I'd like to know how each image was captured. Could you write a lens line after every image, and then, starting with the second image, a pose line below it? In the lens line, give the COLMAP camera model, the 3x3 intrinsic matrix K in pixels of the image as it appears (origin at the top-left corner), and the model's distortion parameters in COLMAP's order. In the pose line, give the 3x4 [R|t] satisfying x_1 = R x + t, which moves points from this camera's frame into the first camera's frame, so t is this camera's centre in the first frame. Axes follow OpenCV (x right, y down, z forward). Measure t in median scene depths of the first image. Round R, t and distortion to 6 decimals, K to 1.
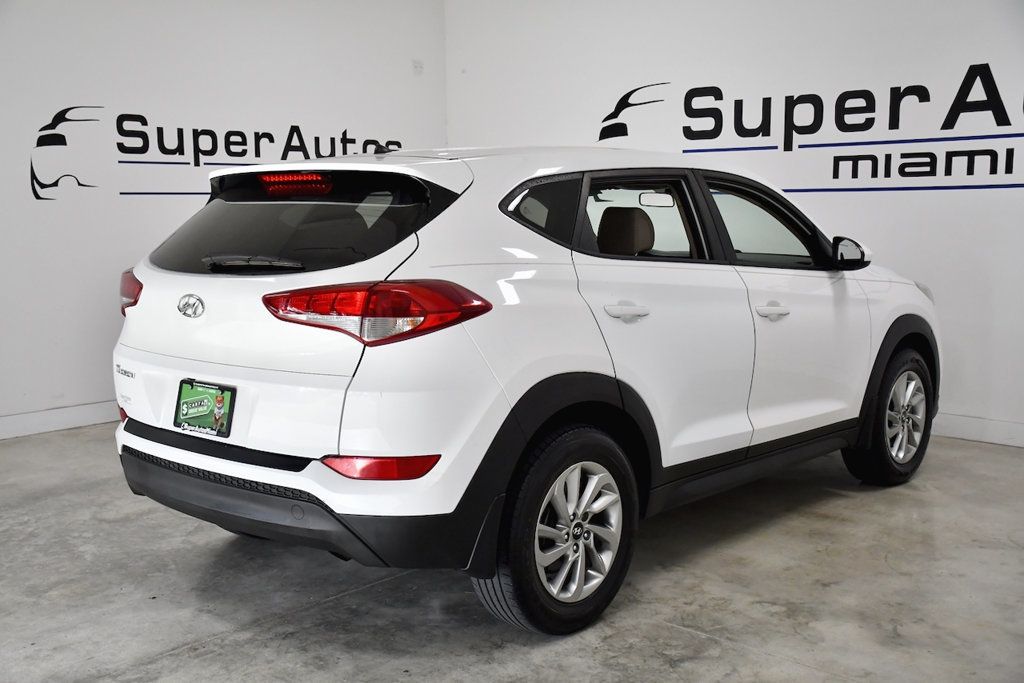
lens RADIAL K [[1199.8, 0, 503.0], [0, 1199.8, 348.0], [0, 0, 1]] dist [0.045062, 0.000000]
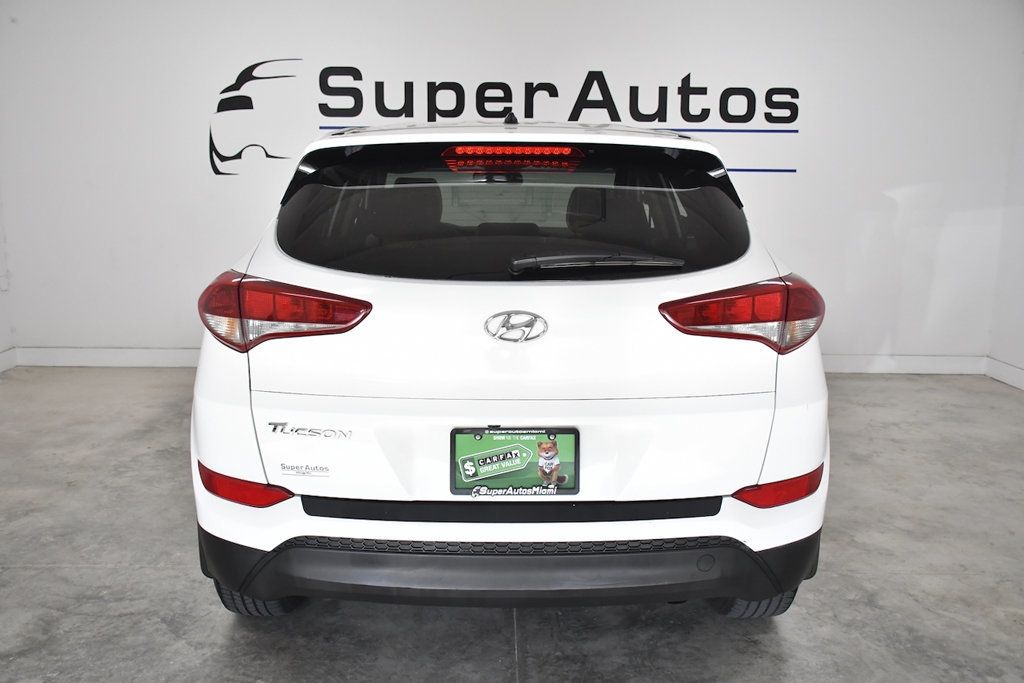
lens RADIAL K [[969.2, 0, 522.1], [0, 969.2, 348.9], [0, 0, 1]] dist [-0.015624, 0.000000]
pose [[0.709801, -0.112826, 0.695308, -0.594148], [0.071004, 0.993522, 0.088732, -0.065546], [-0.700815, -0.013613, 0.713213, 0.517622]]
